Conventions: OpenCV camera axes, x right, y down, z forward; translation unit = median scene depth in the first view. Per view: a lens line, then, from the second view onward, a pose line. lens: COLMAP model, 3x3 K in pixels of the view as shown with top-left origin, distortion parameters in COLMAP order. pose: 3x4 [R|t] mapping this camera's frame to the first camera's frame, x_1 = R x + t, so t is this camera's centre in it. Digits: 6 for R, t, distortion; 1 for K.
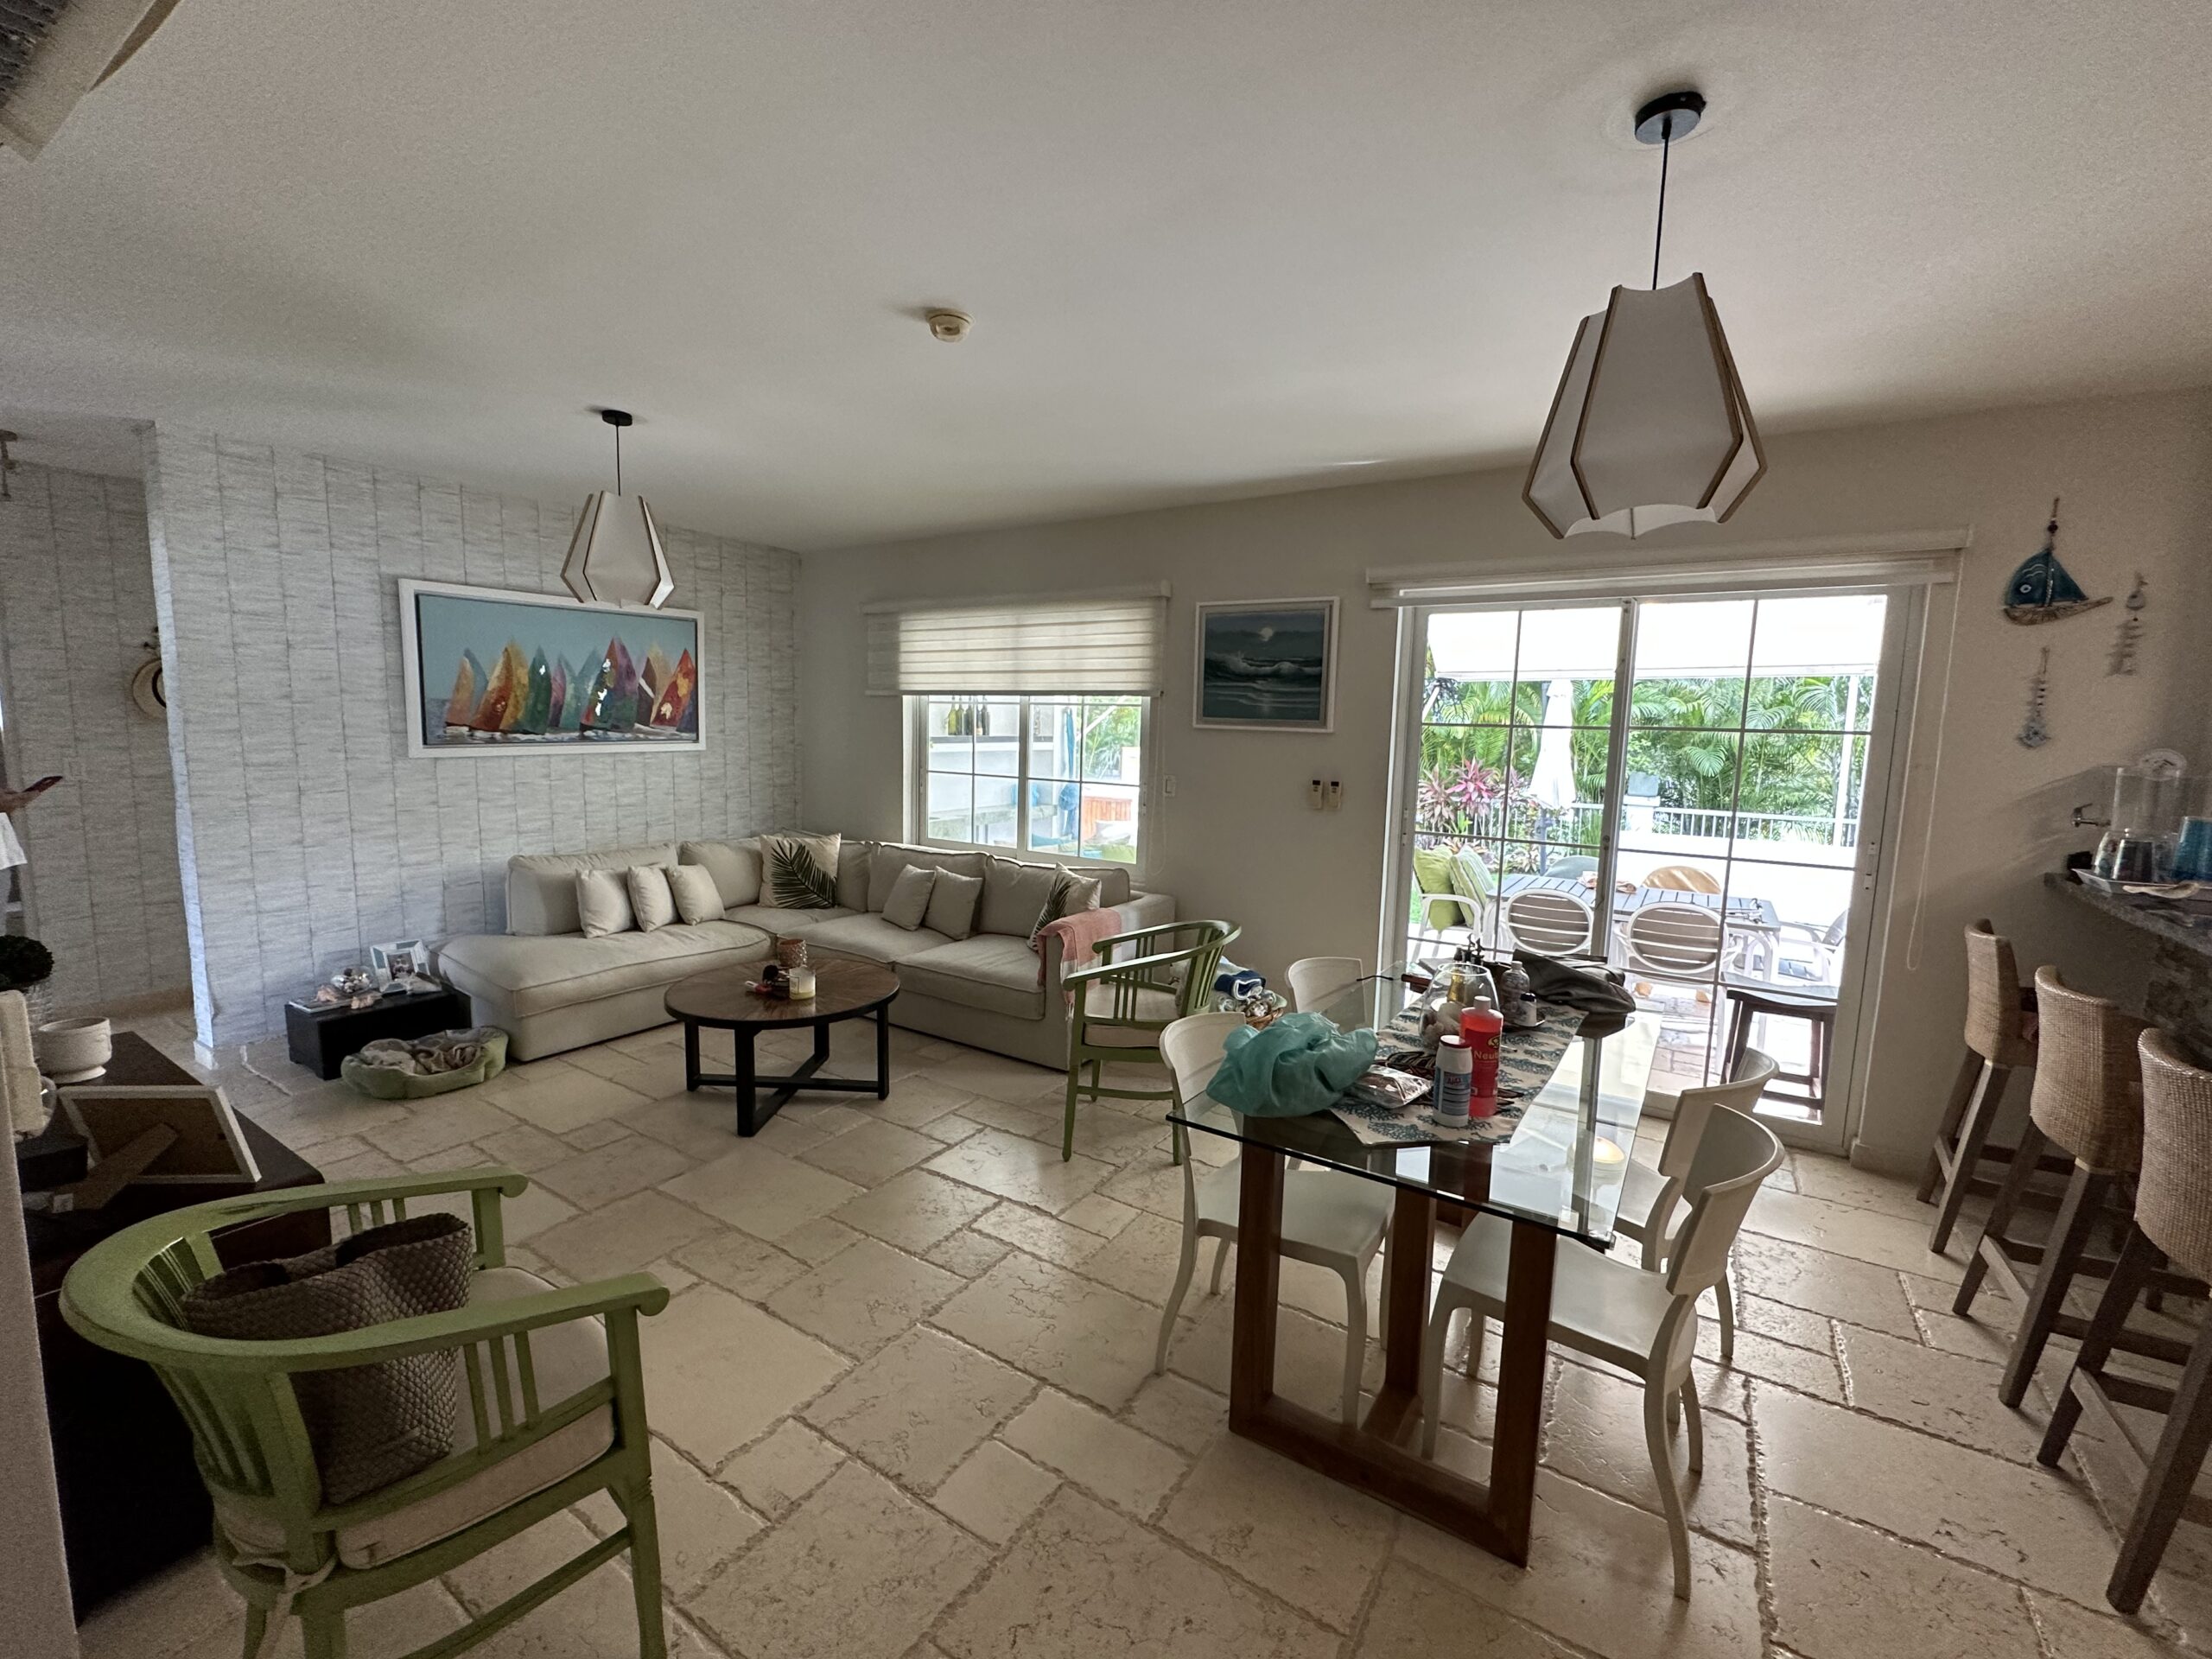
lens RADIAL K [[918.5, 0, 1102.4], [0, 918.5, 832.9], [0, 0, 1]] dist [0.000260, -0.000271]
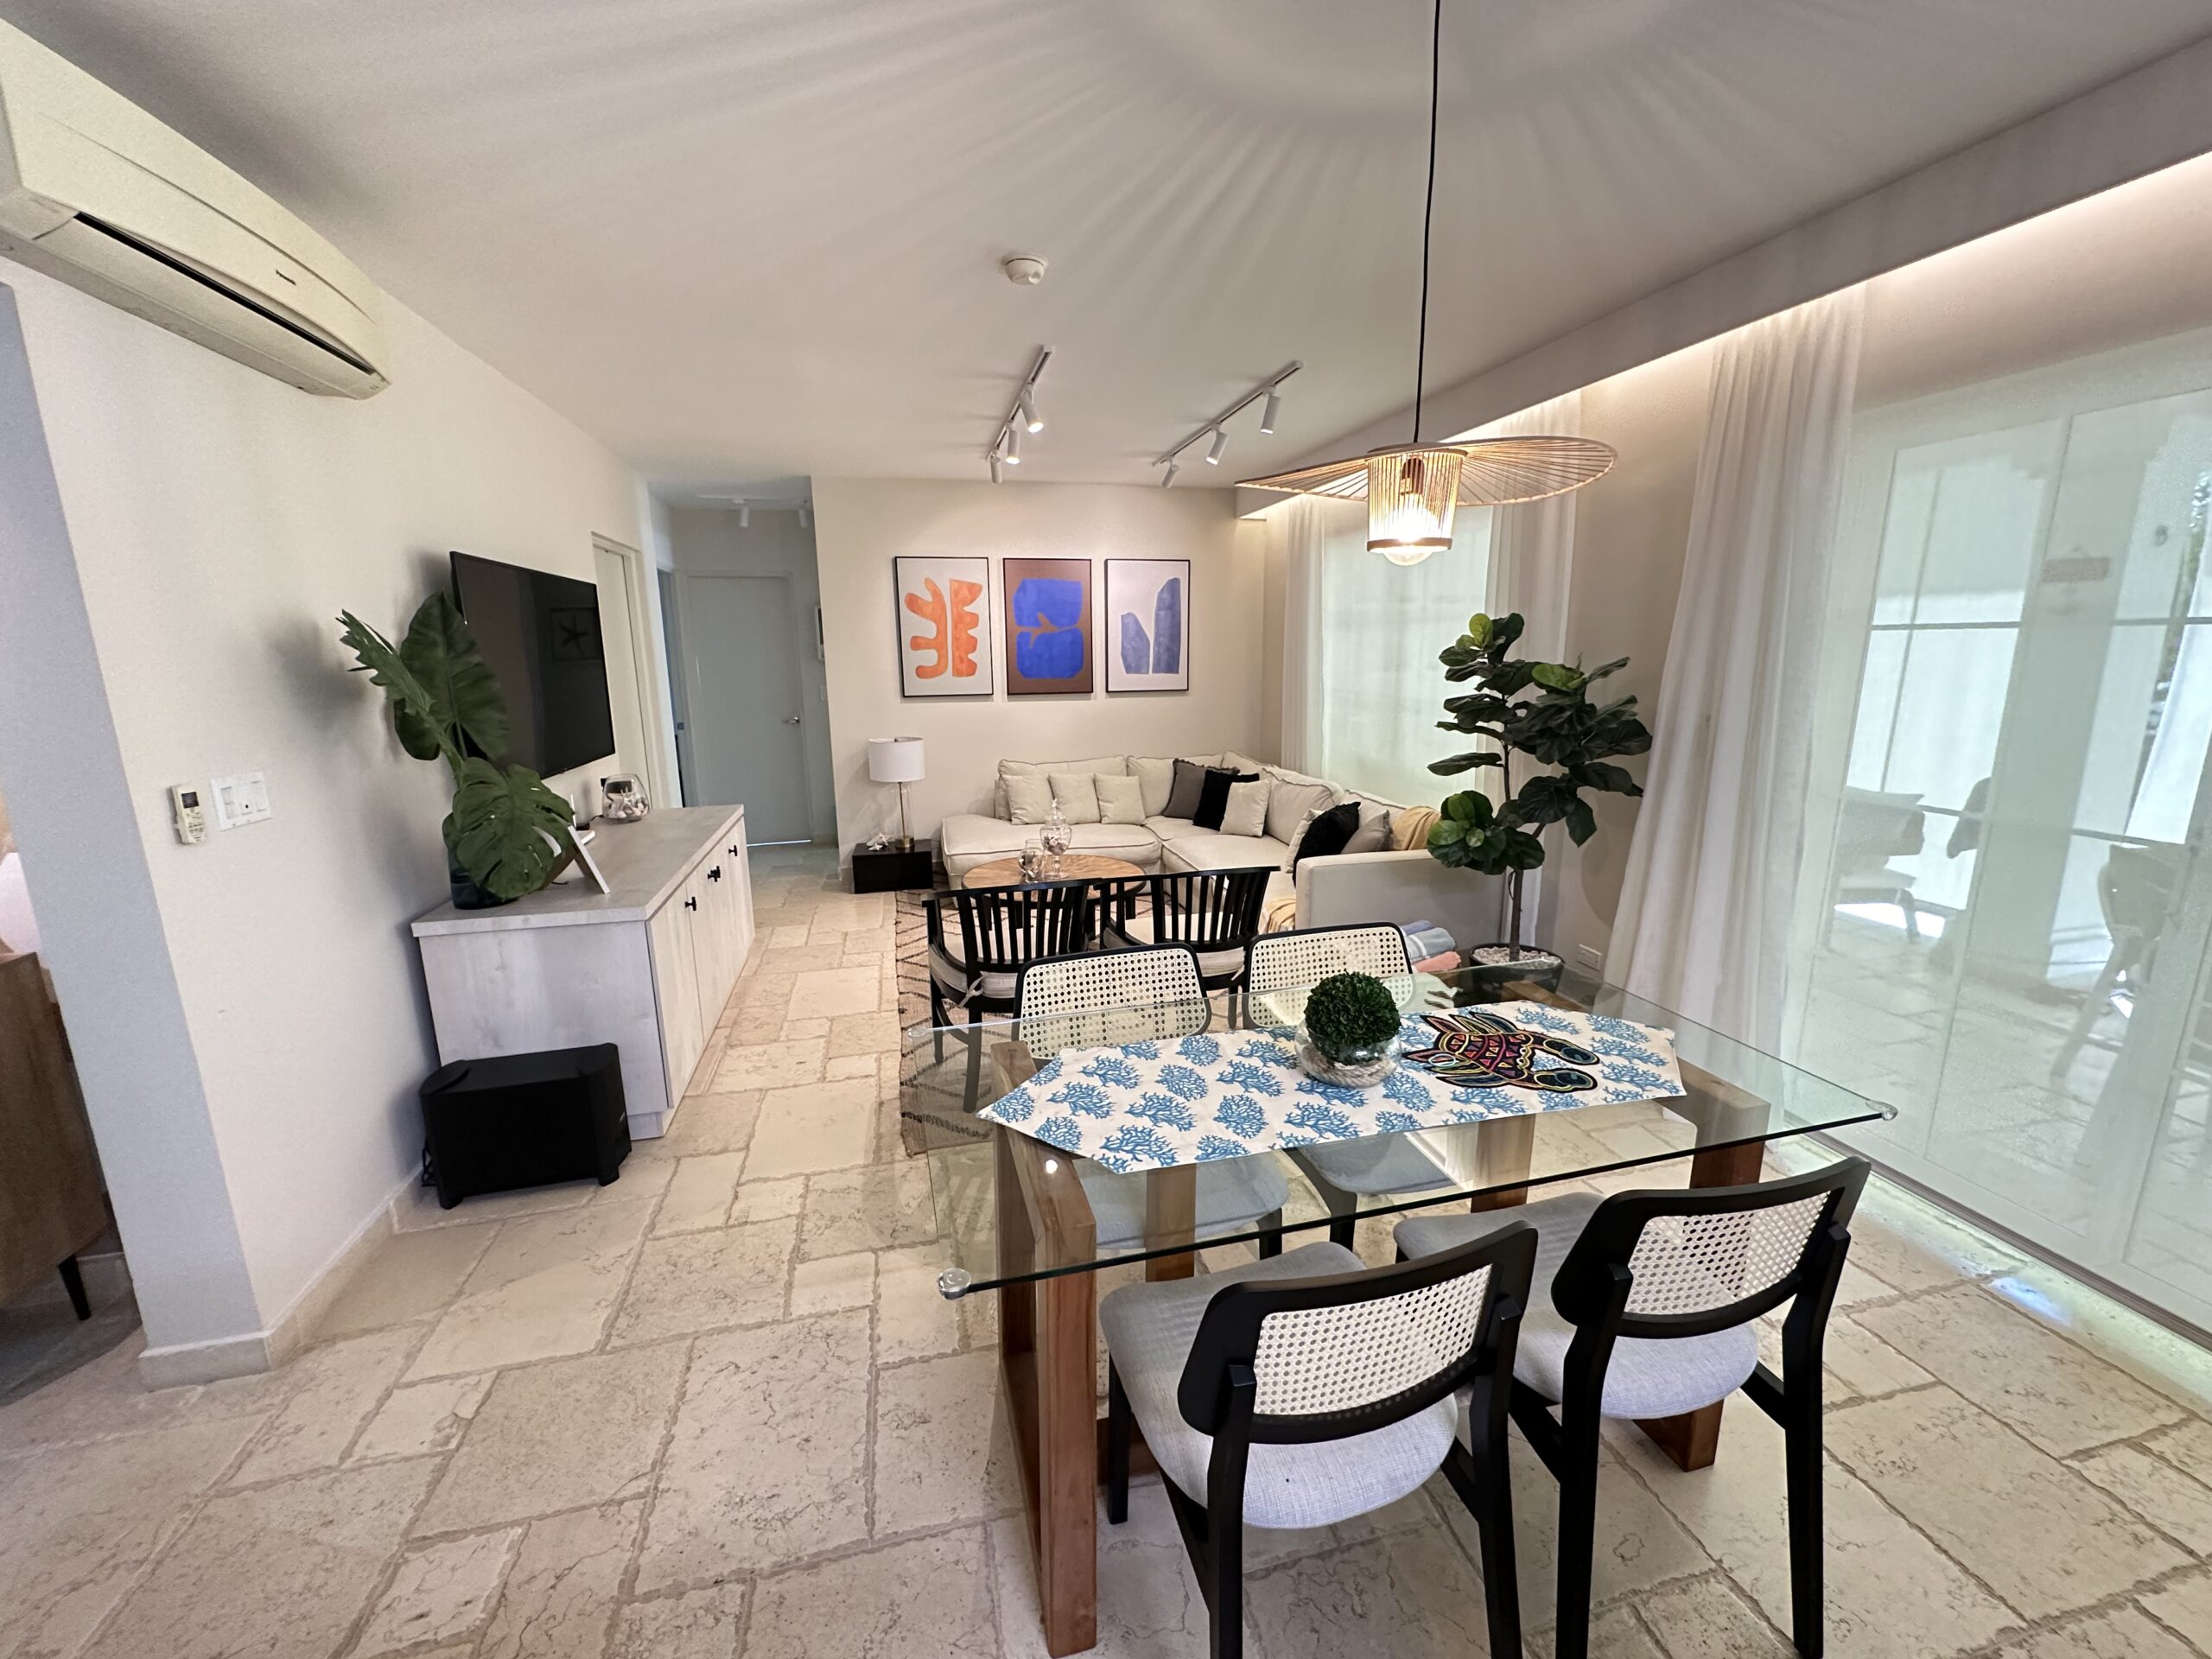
lens RADIAL K [[881.9, 0, 1107.6], [0, 881.9, 829.2], [0, 0, 1]] dist [-0.003230, 0.001111]
pose [[0.723154, 0.108943, -0.682040, 0.769253], [-0.055652, 0.993462, 0.099681, -0.023494], [0.688441, -0.034128, 0.724489, 0.361528]]
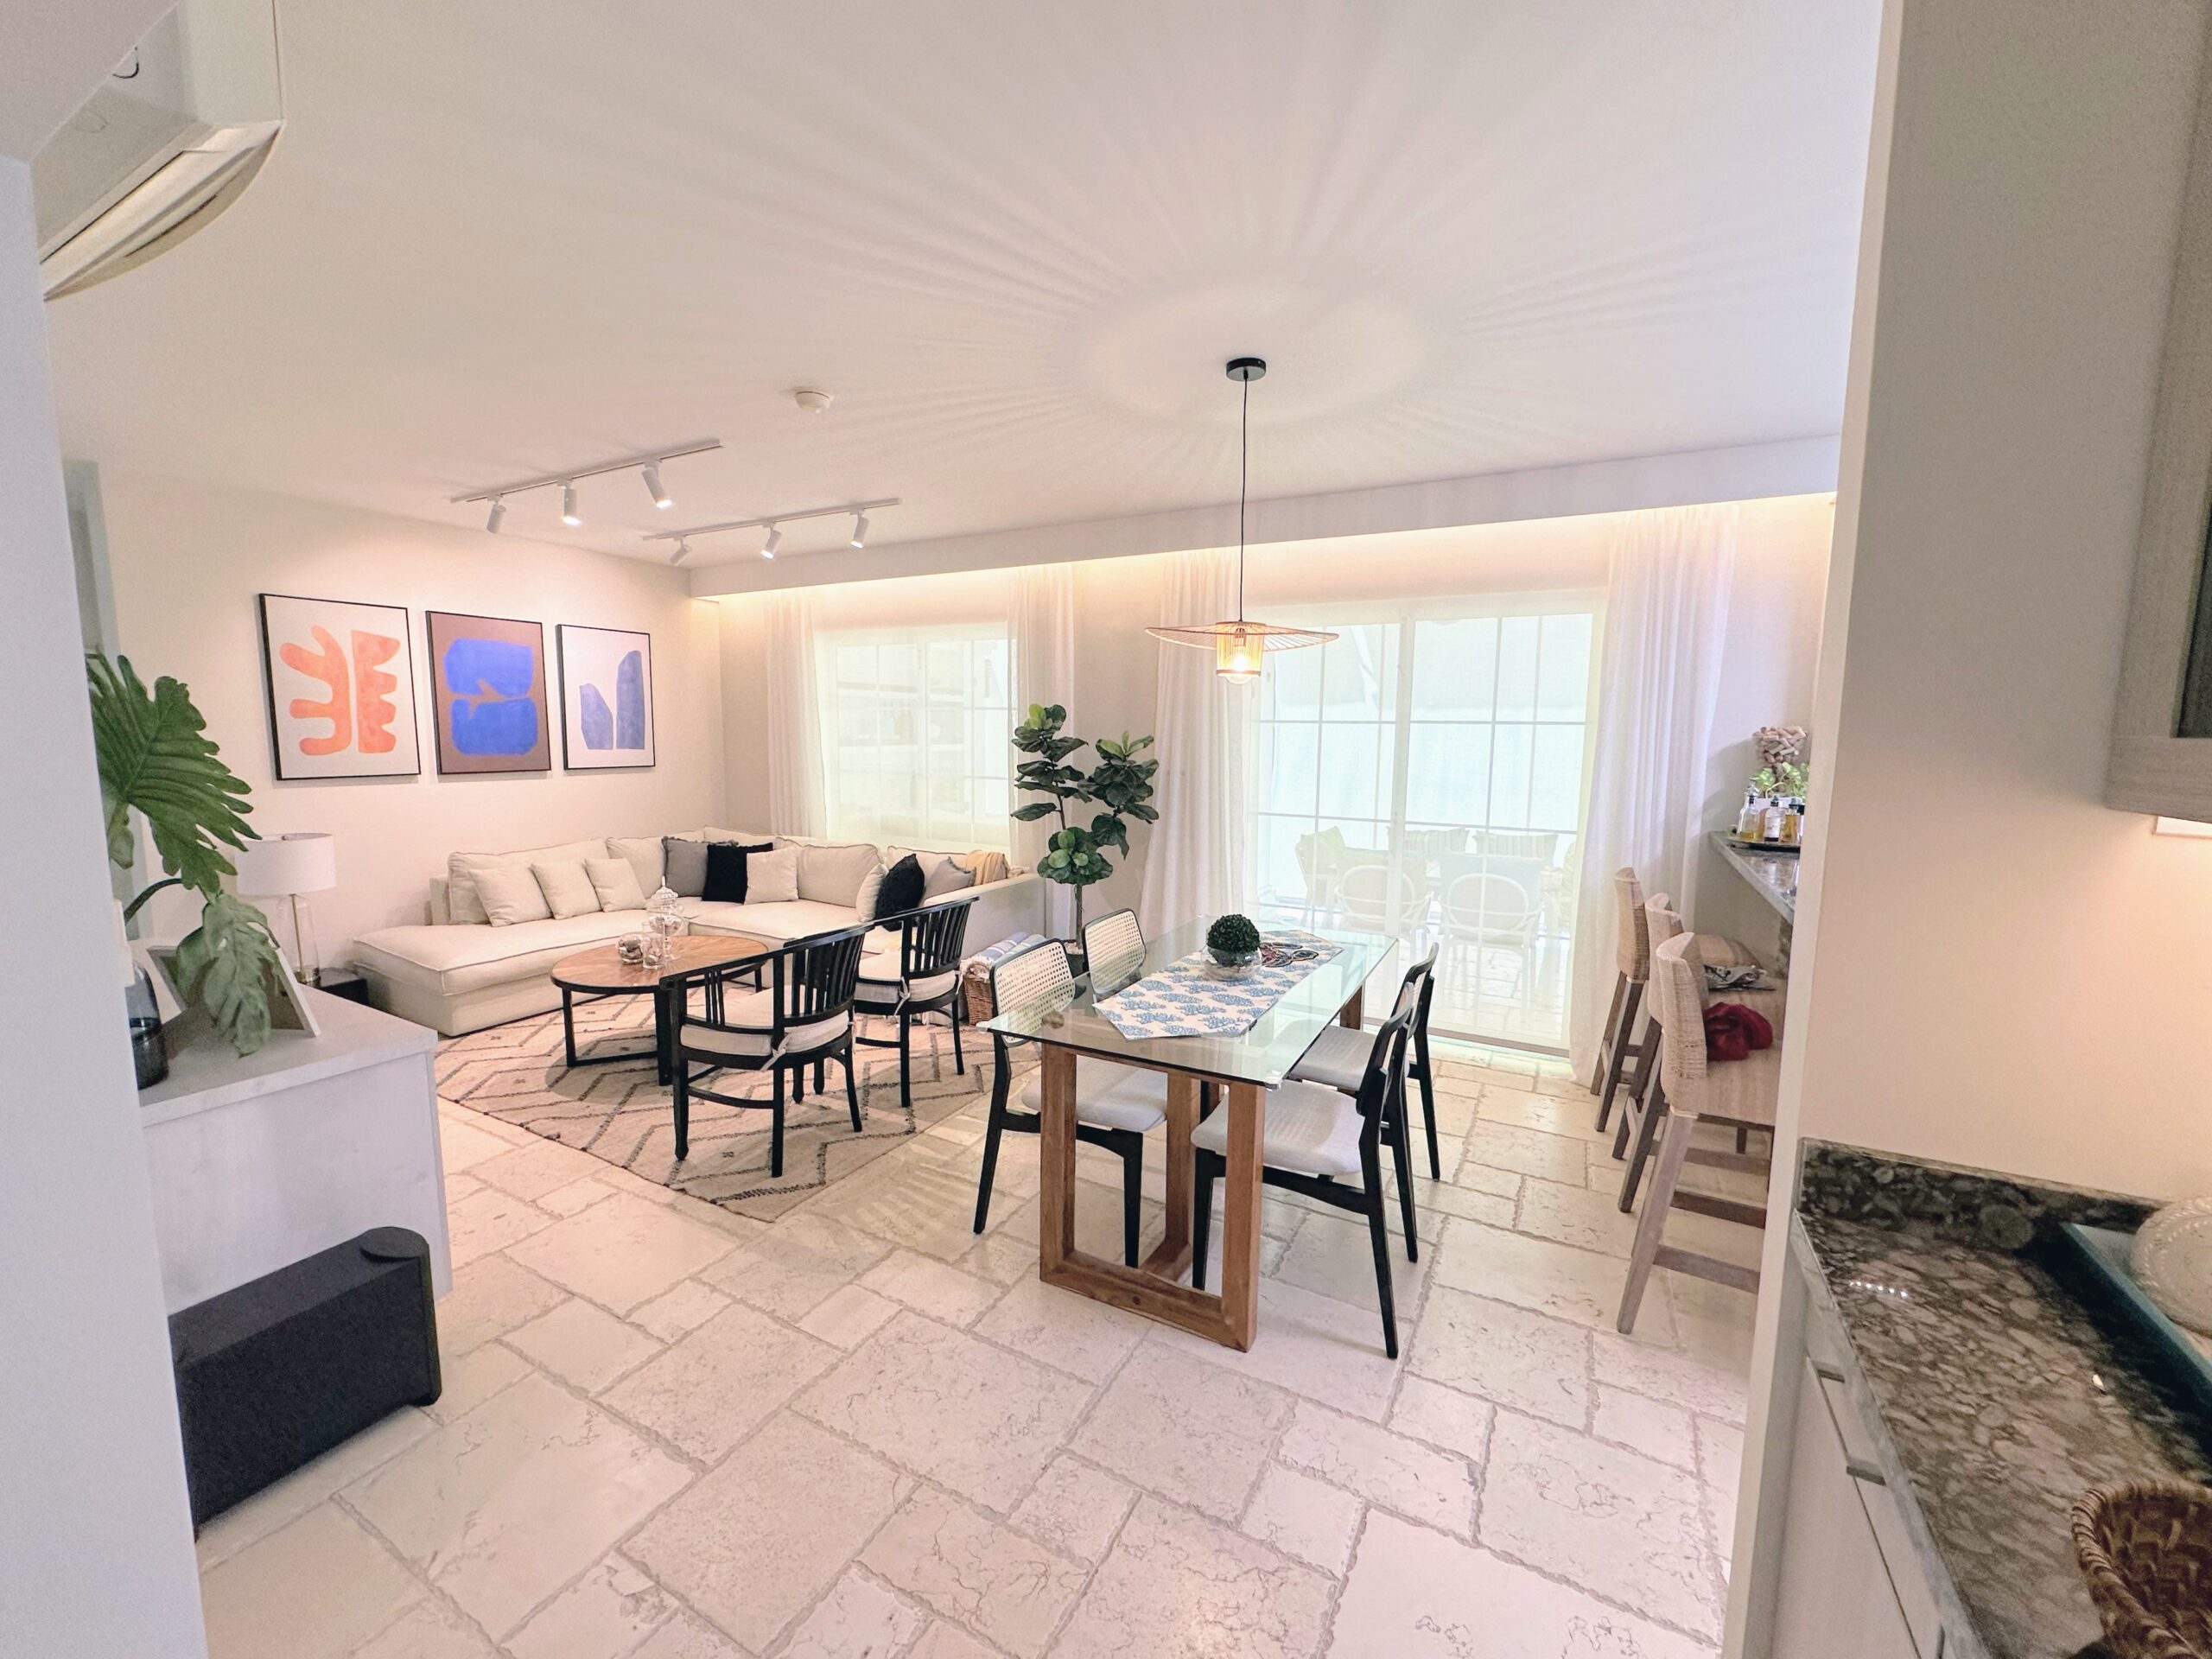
lens RADIAL K [[881.9, 0, 1107.3], [0, 881.9, 830.4], [0, 0, 1]] dist [-0.003230, 0.001111]
pose [[0.997318, -0.021279, 0.070025, 0.150339], [0.021504, 0.999766, -0.002460, 0.038416], [-0.069956, 0.003959, 0.997542, -0.228442]]
